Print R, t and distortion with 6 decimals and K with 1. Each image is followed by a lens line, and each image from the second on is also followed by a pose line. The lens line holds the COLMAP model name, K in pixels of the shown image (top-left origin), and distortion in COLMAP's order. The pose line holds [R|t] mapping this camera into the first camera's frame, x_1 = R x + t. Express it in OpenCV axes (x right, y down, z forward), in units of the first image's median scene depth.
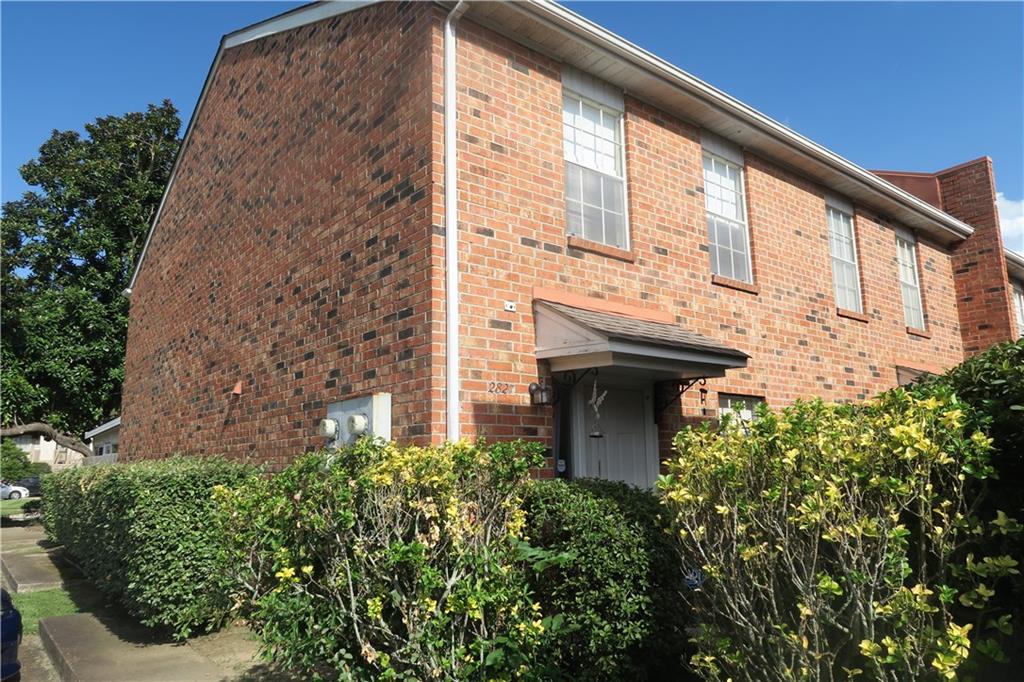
lens RADIAL K [[707.6, 0, 513.7], [0, 707.6, 345.0], [0, 0, 1]] dist [-0.009822, -0.000821]
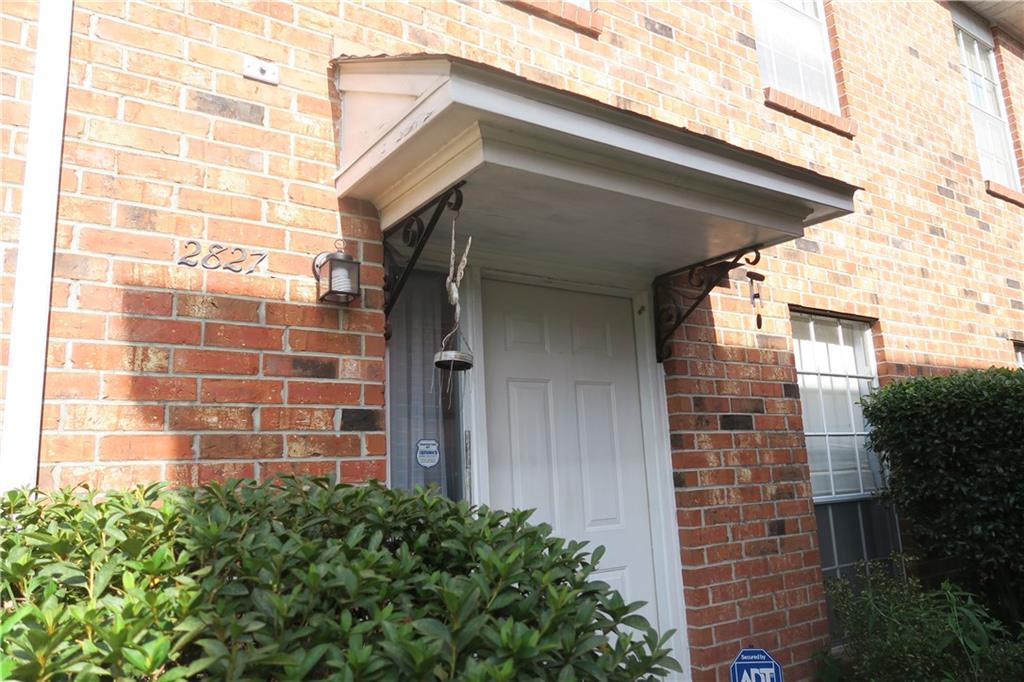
lens RADIAL K [[707.6, 0, 509.6], [0, 707.6, 336.3], [0, 0, 1]] dist [-0.009822, -0.000821]
pose [[0.994655, -0.048749, -0.091020, 0.131187], [0.047079, 0.998683, -0.020404, 0.090029], [0.091895, 0.016009, 0.995640, 0.465032]]
